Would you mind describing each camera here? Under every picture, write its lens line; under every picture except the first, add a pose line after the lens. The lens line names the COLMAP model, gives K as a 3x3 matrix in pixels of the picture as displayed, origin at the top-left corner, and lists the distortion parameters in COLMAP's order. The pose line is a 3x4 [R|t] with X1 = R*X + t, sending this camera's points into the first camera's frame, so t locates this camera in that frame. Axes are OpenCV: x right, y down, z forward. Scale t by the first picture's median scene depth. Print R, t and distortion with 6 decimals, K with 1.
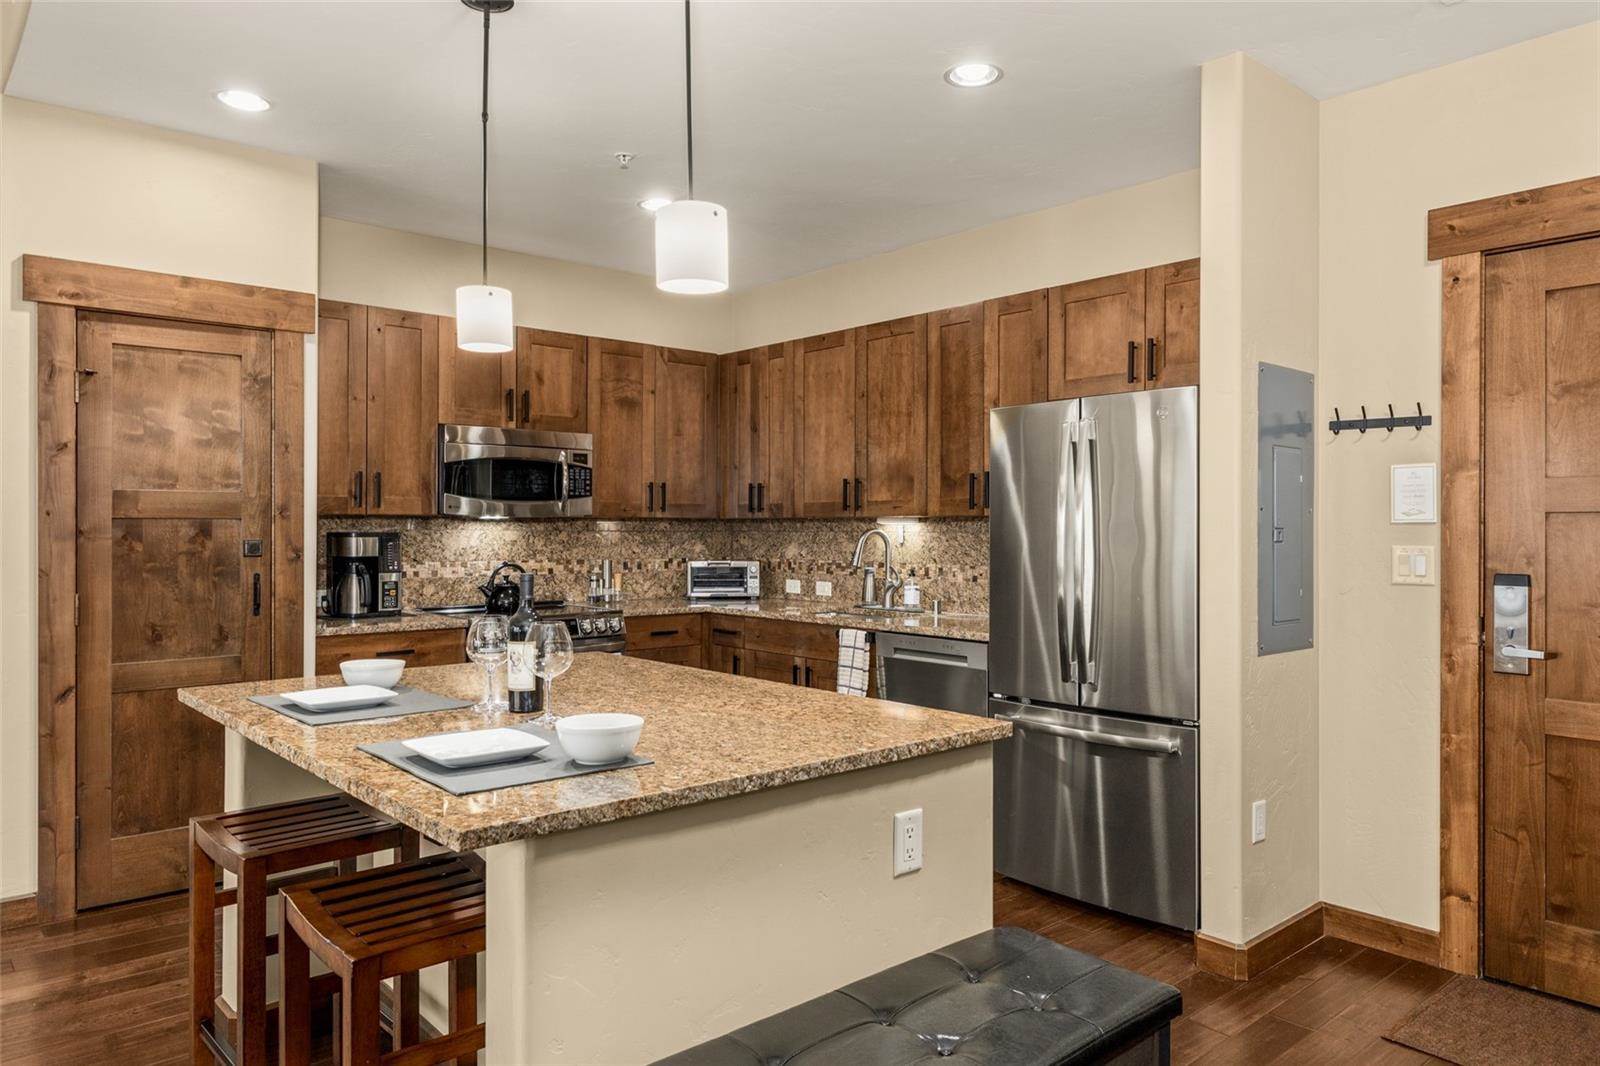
lens RADIAL K [[1050.5, 0, 800.9], [0, 1050.5, 525.8], [0, 0, 1]] dist [0.010577, -0.009365]
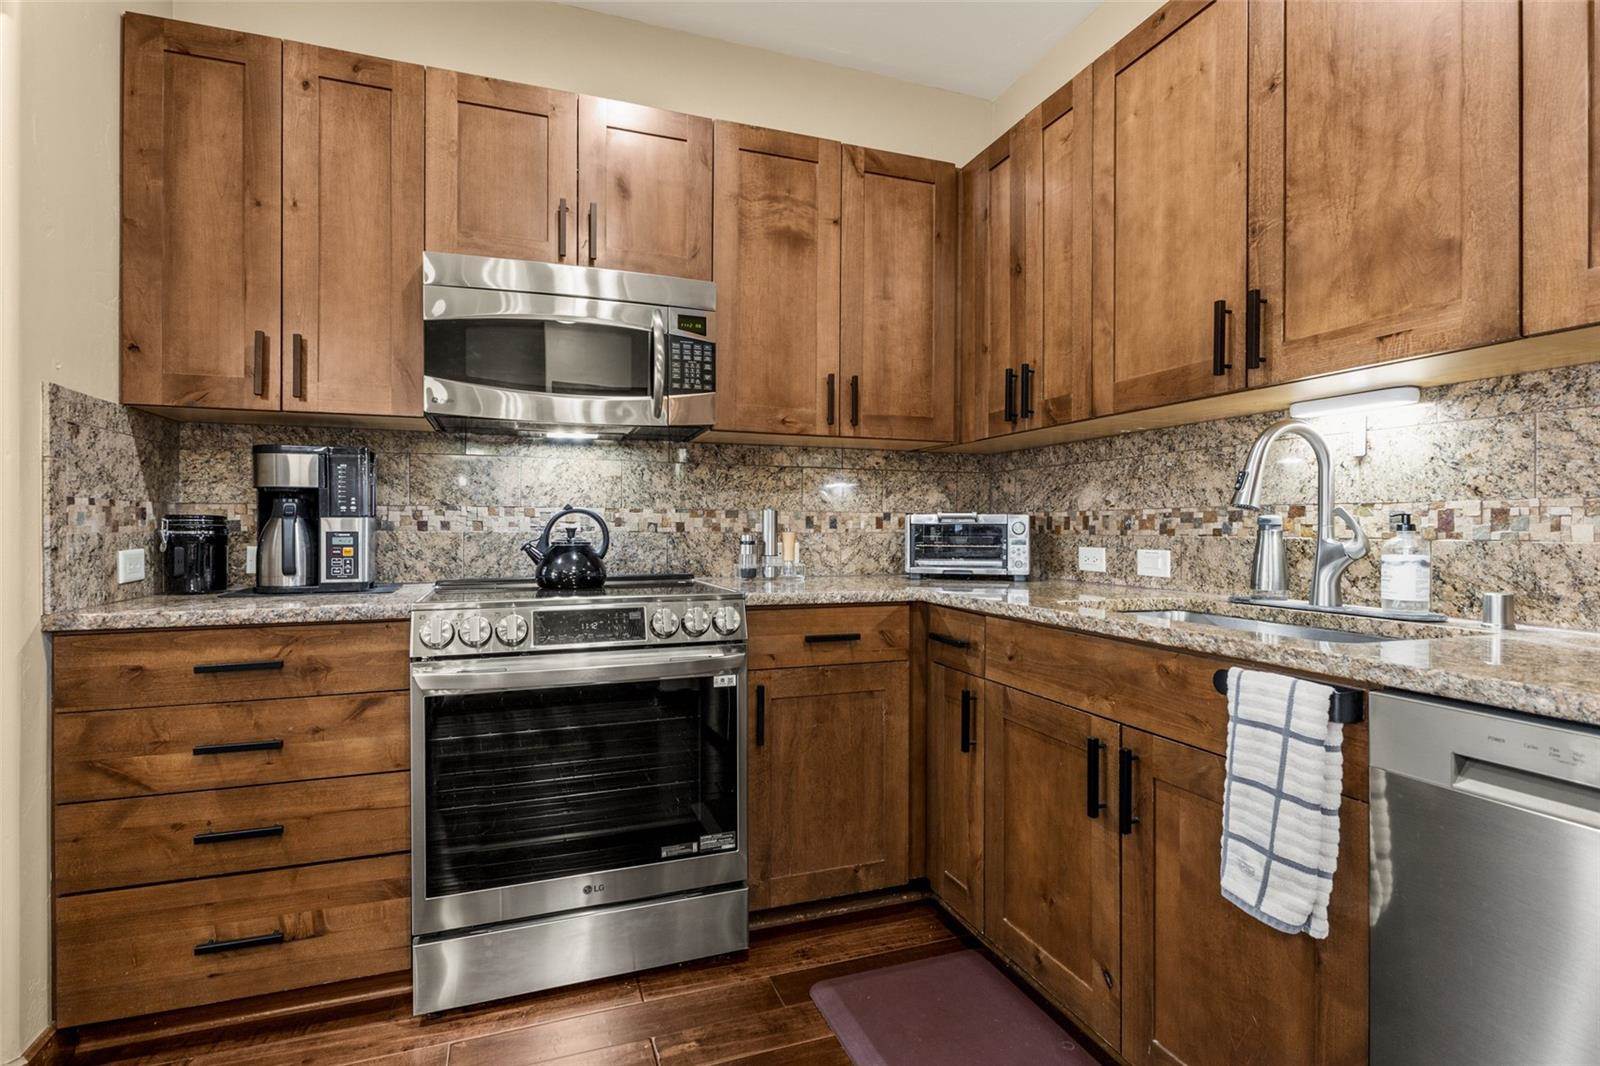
lens RADIAL K [[787.8, 0, 800.0], [0, 787.8, 530.3], [0, 0, 1]] dist [0.004349, -0.003225]
pose [[0.933193, 0.001040, -0.359373, -0.002048], [0.001374, 0.999978, 0.006461, 0.050863], [0.359372, -0.006523, 0.933171, 0.709419]]
